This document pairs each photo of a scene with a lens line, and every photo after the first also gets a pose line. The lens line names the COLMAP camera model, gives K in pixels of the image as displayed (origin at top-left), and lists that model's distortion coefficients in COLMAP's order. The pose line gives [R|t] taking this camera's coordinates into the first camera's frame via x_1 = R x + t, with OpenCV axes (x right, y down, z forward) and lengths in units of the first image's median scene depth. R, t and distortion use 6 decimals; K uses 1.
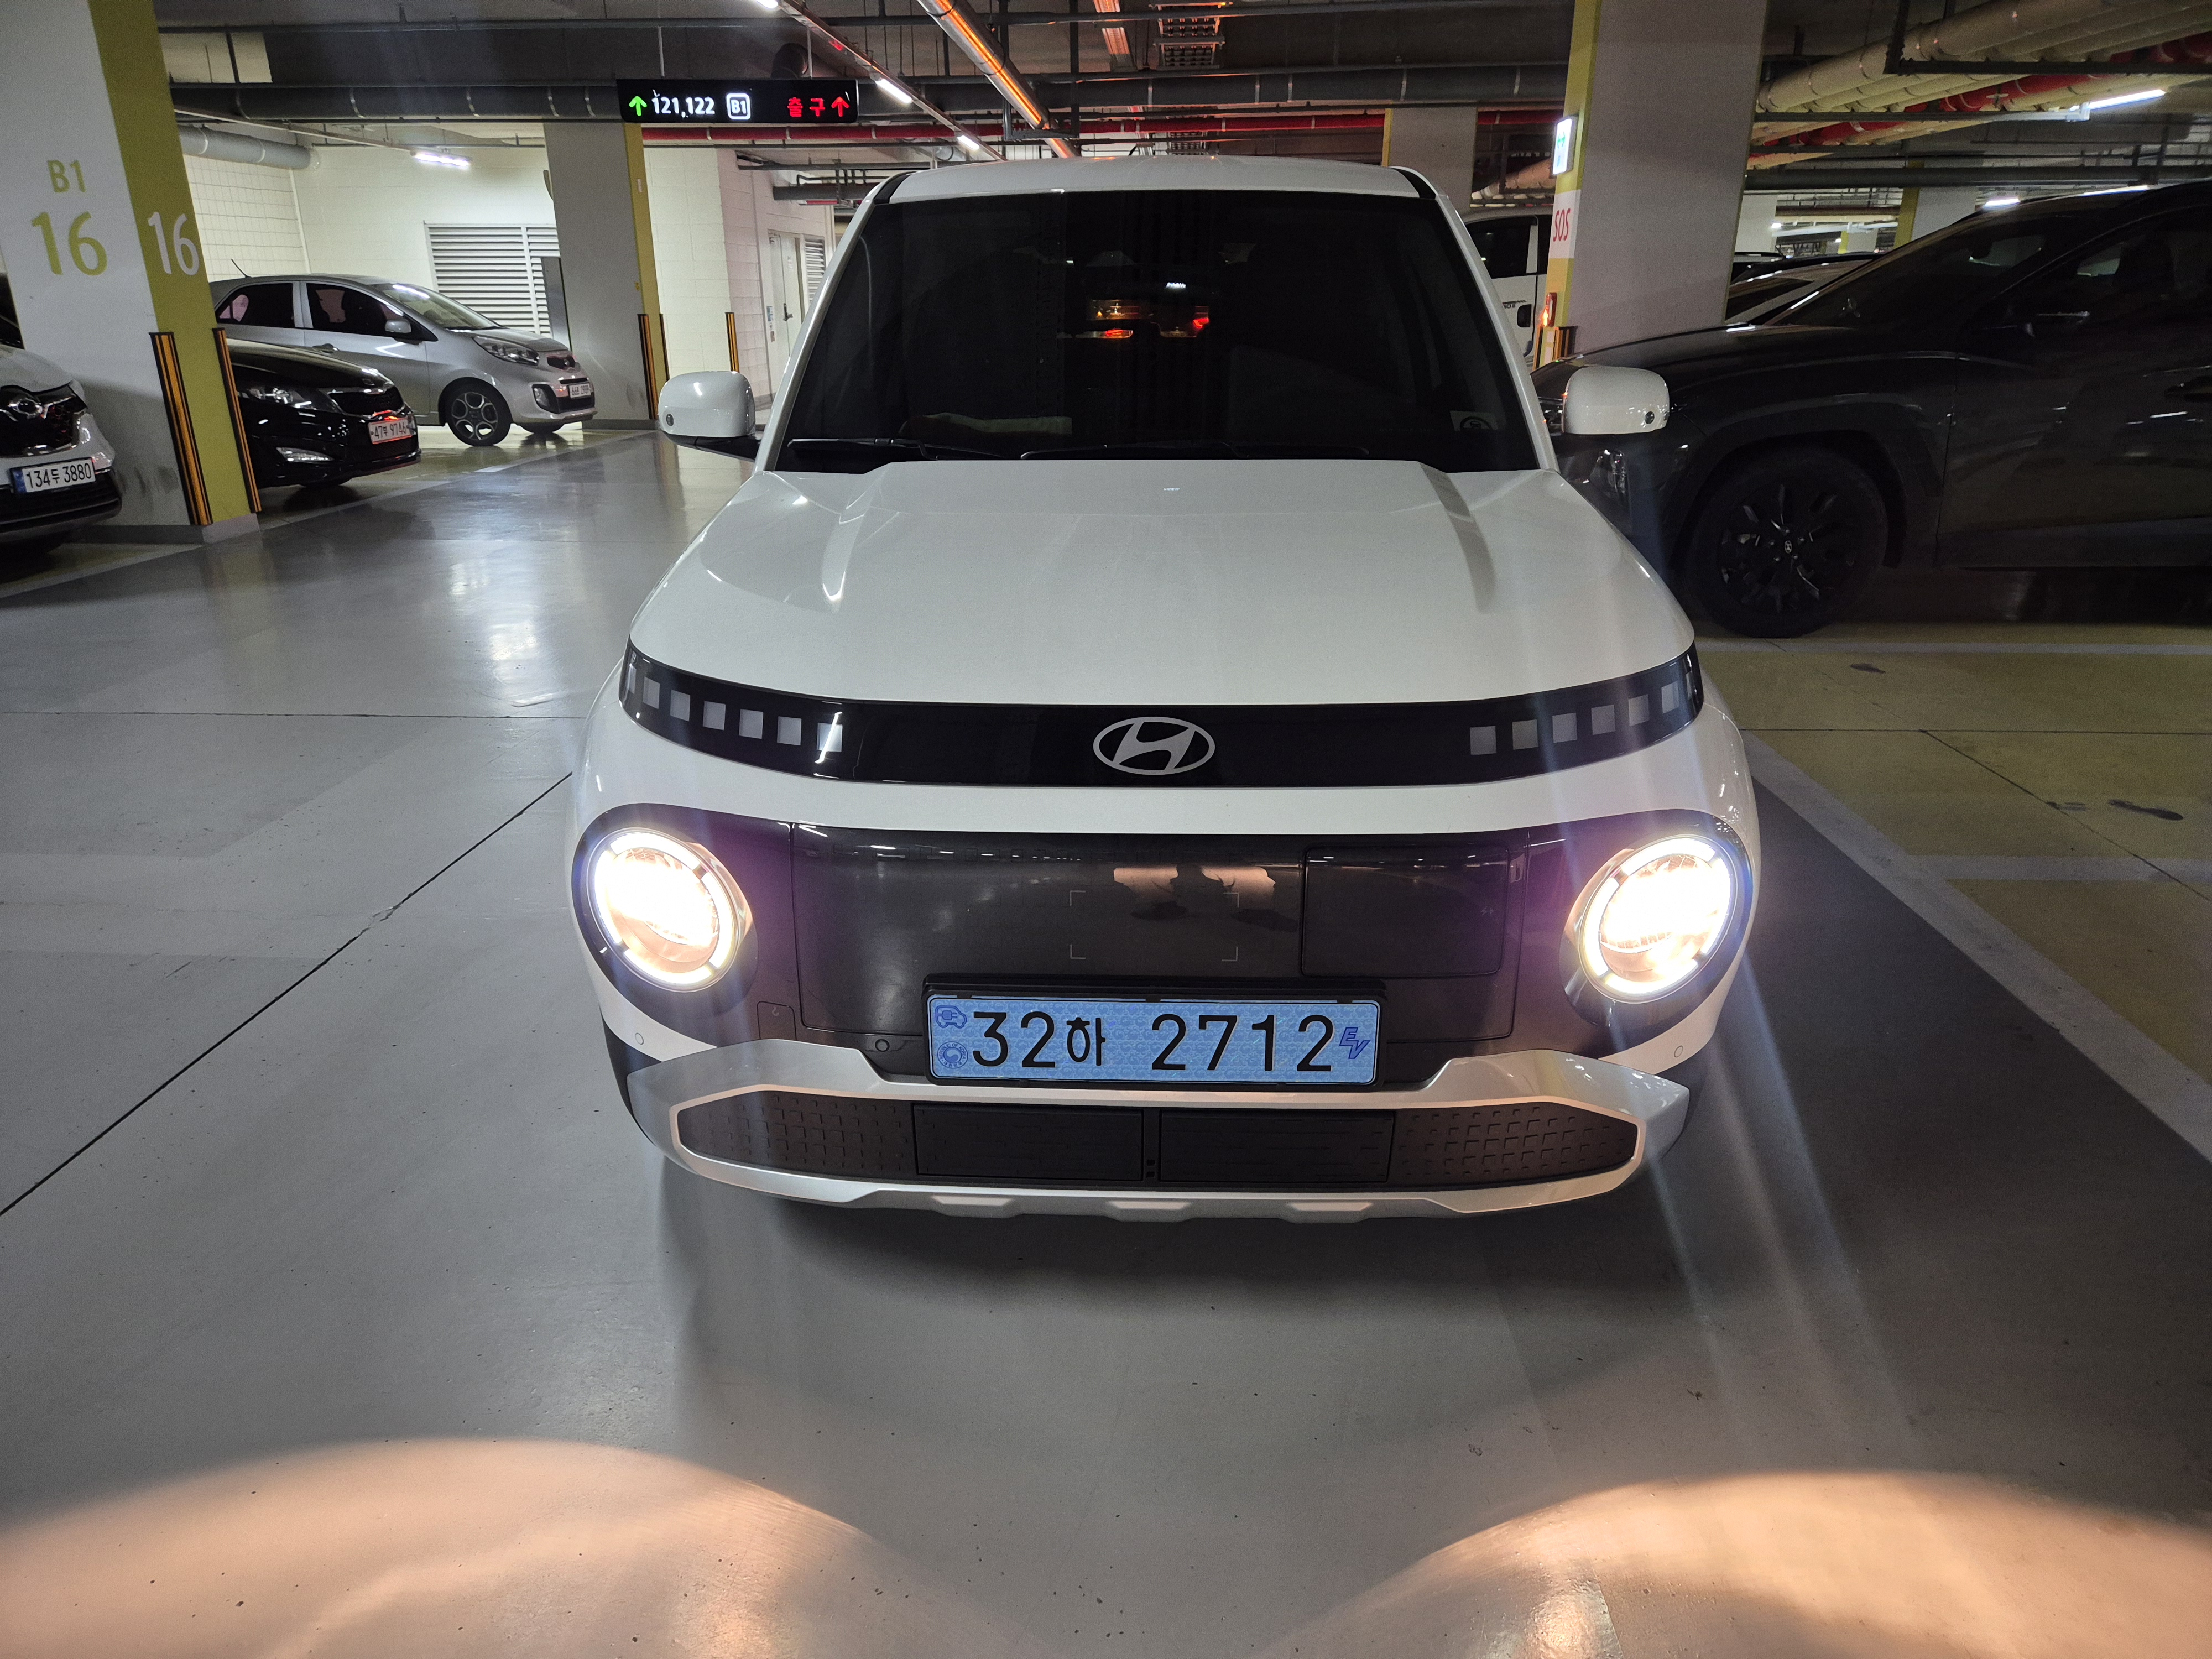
lens RADIAL K [[1512.5, 0, 1106.0], [0, 1512.5, 829.5], [0, 0, 1]] dist [0.021753, 0.001243]
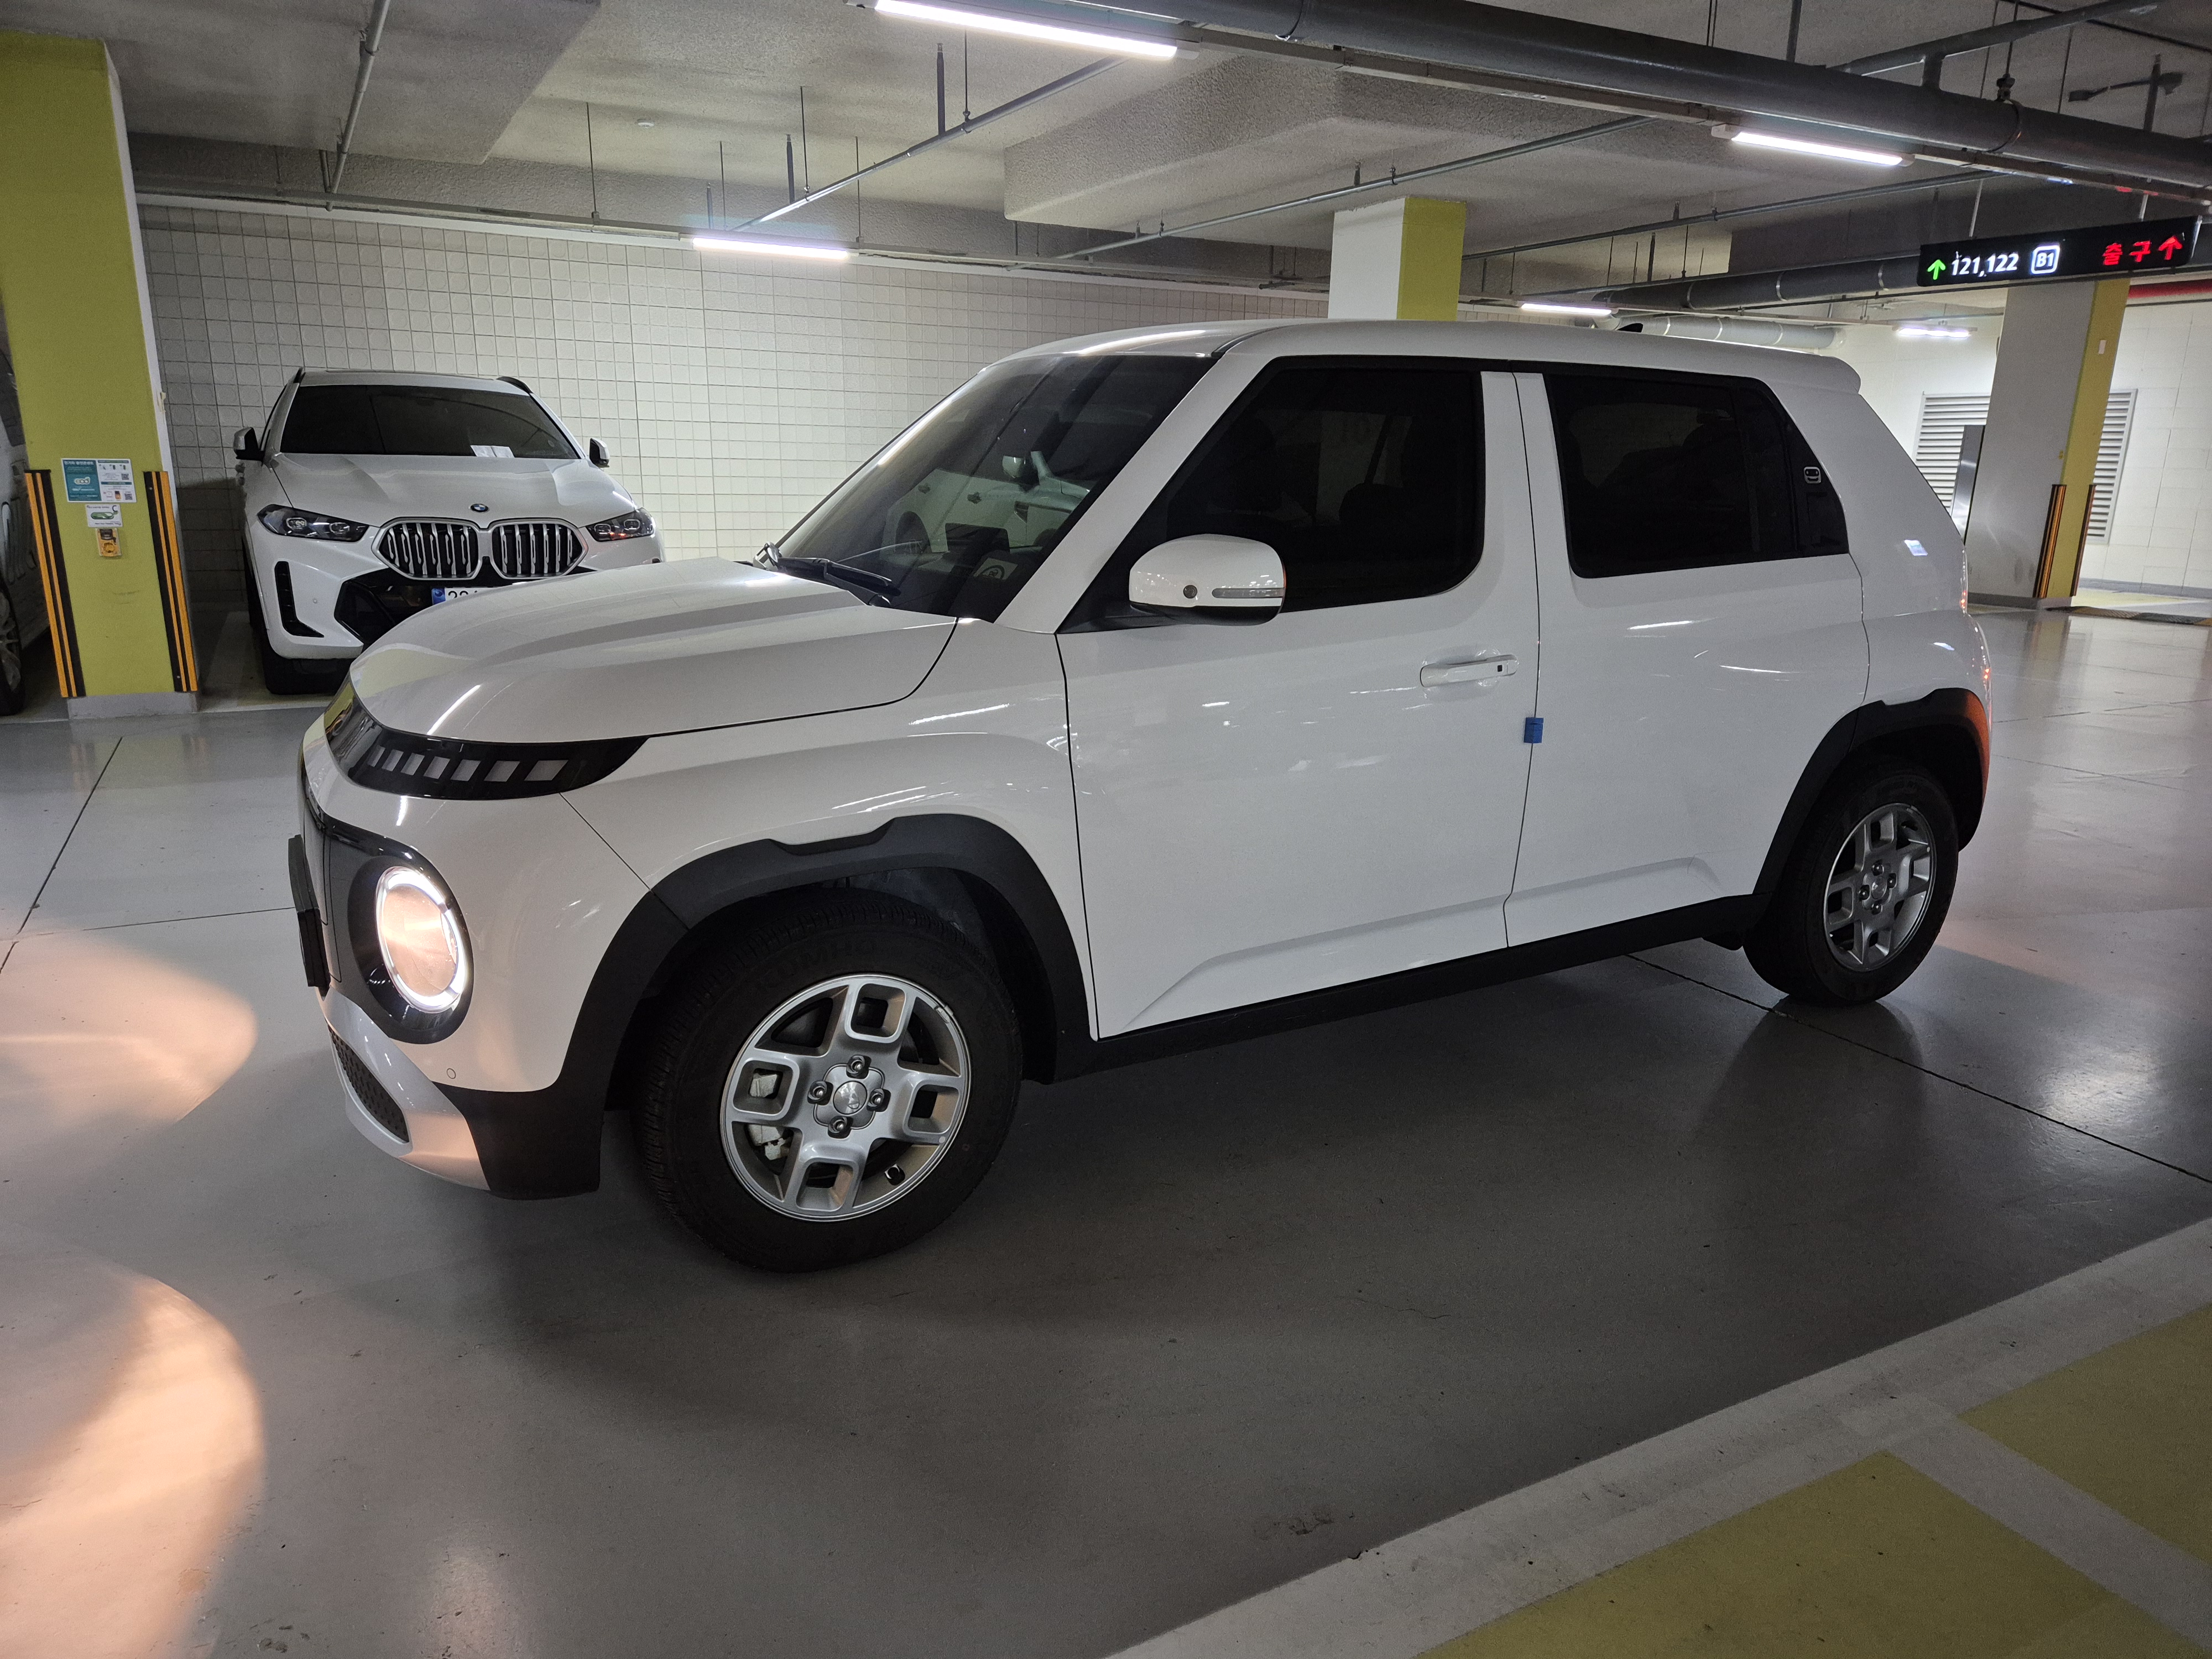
lens RADIAL K [[1487.5, 0, 1098.8], [0, 1487.5, 857.7], [0, 0, 1]] dist [0.006493, -0.000448]
pose [[0.514346, 0.240279, -0.823234, 0.278853], [-0.305307, 0.948358, 0.086048, -0.047556], [0.801396, 0.207081, 0.561143, 0.134995]]
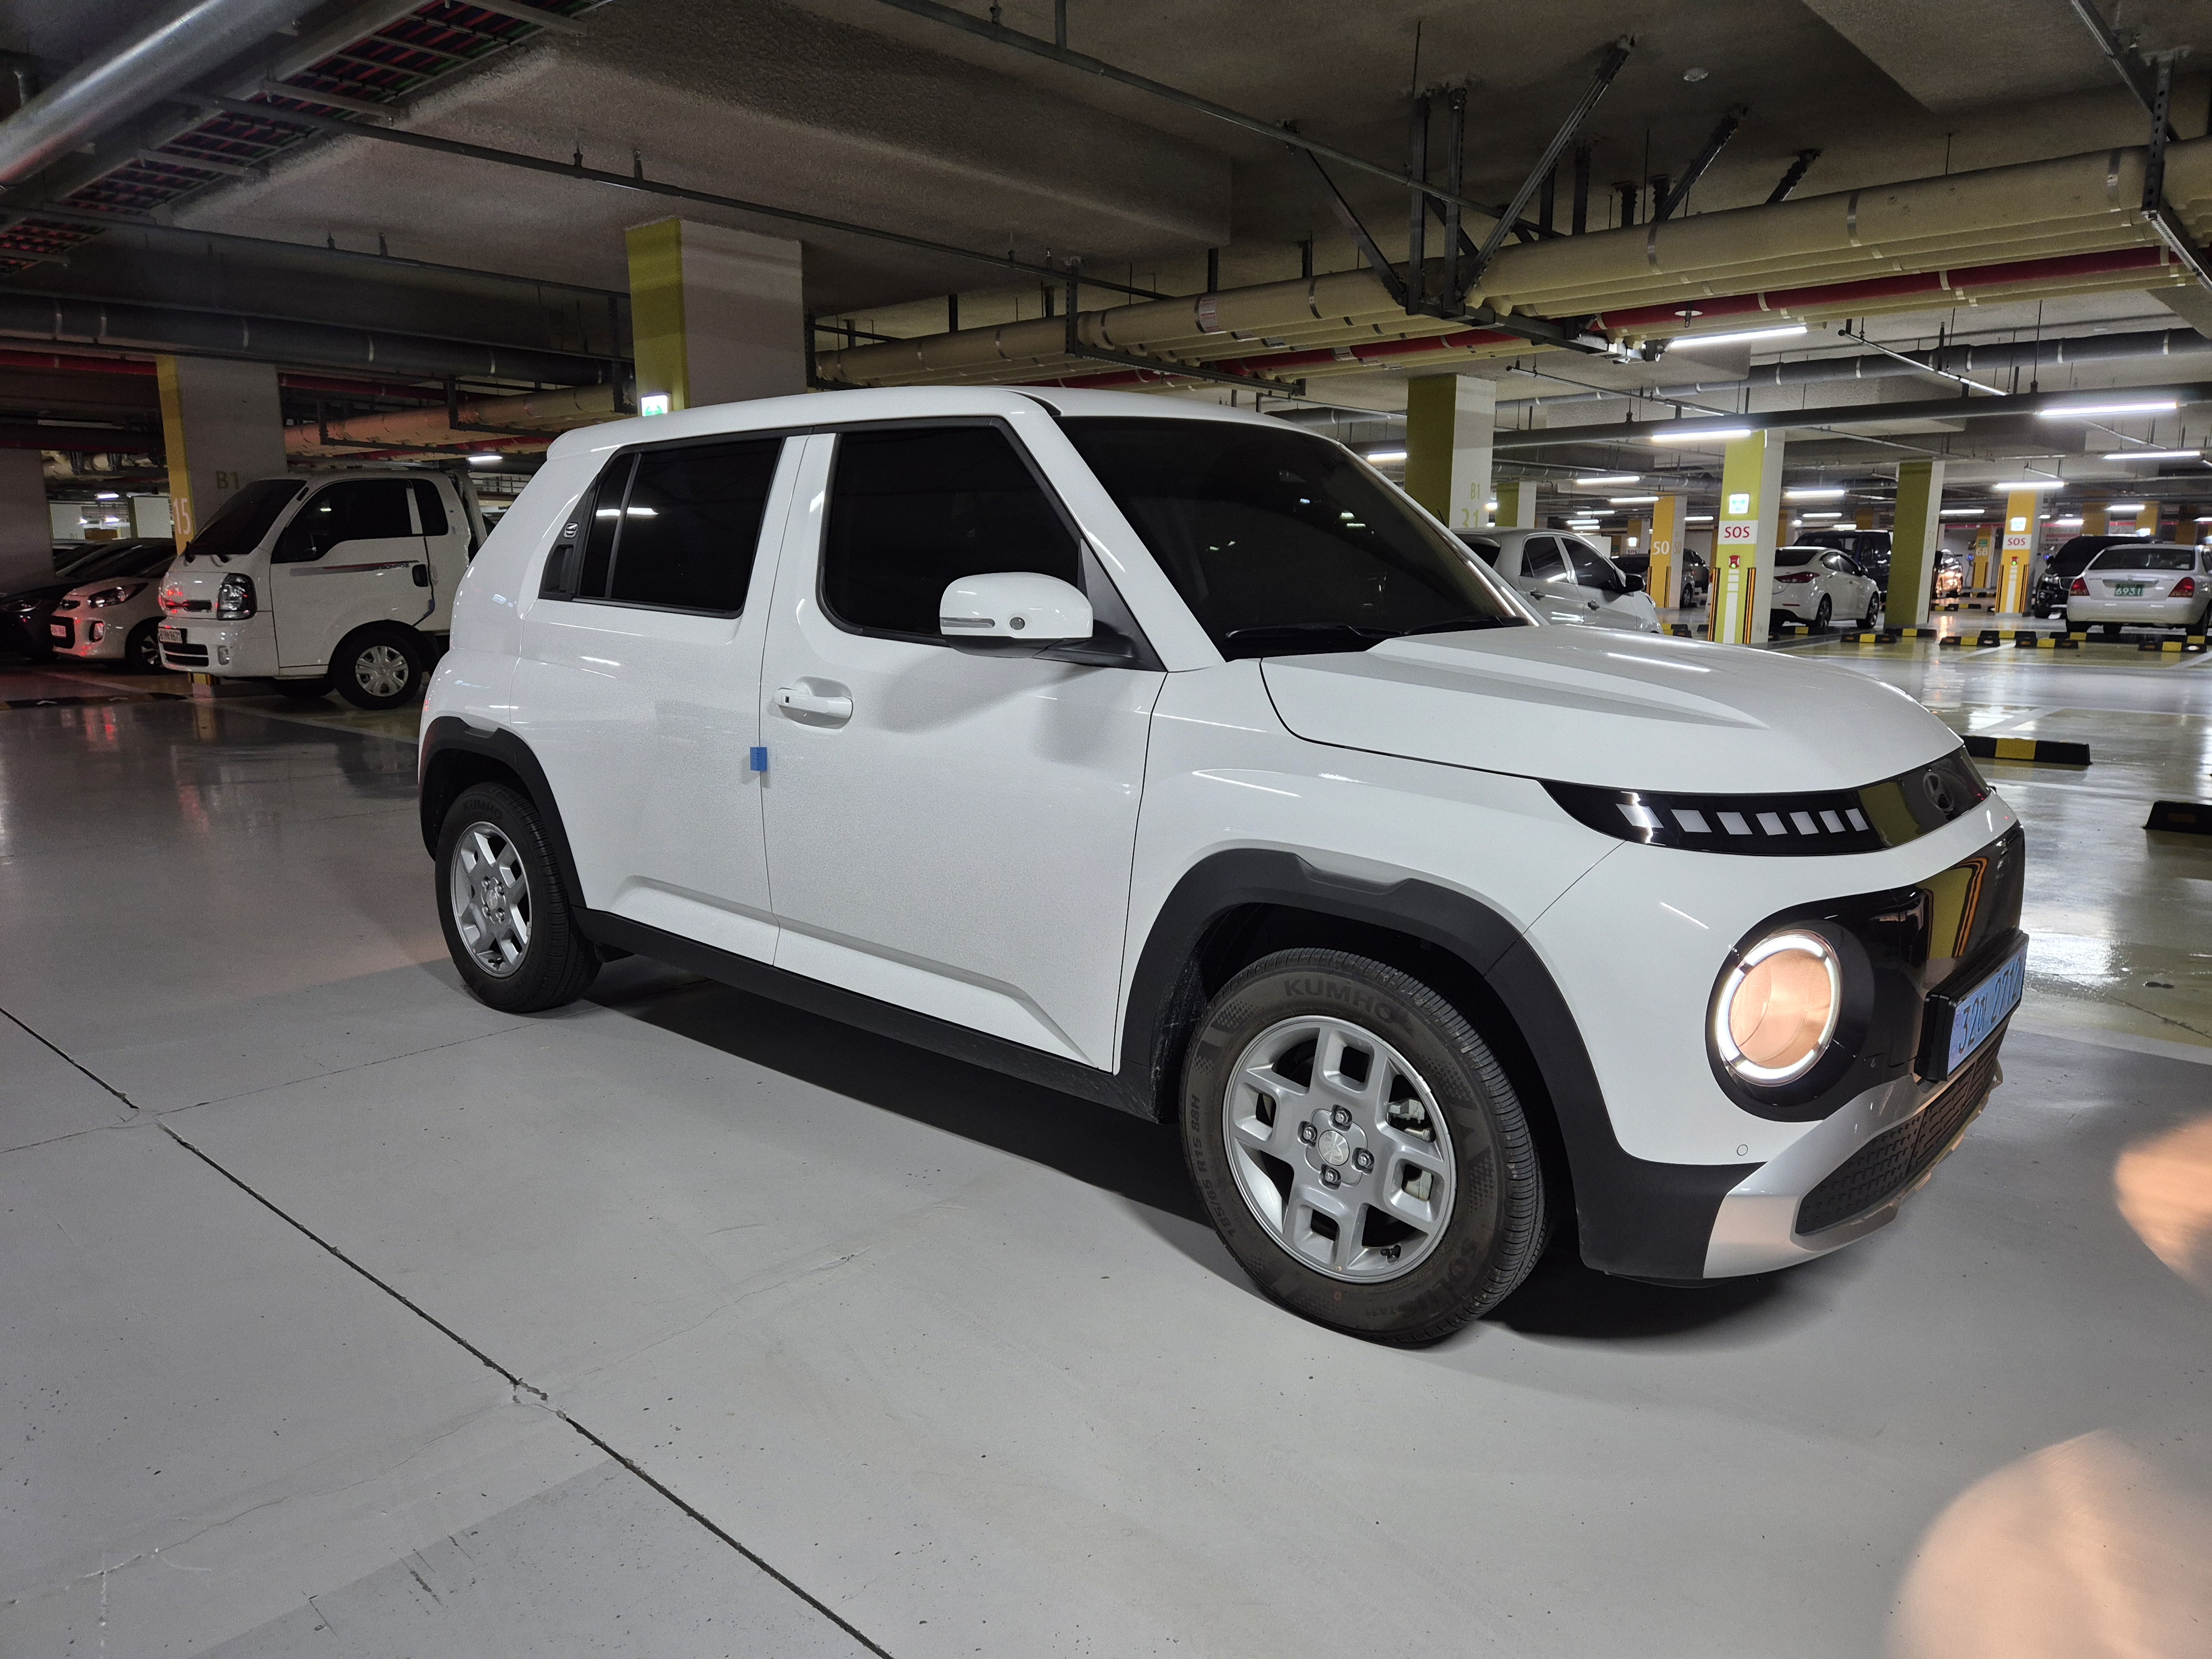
lens RADIAL K [[1487.5, 0, 1098.8], [0, 1487.5, 857.7], [0, 0, 1]] dist [0.006493, -0.000448]
pose [[0.624784, -0.144999, 0.767216, -0.267048], [0.253014, 0.967183, -0.023251, -0.033576], [-0.738667, 0.208644, 0.640967, 0.115662]]
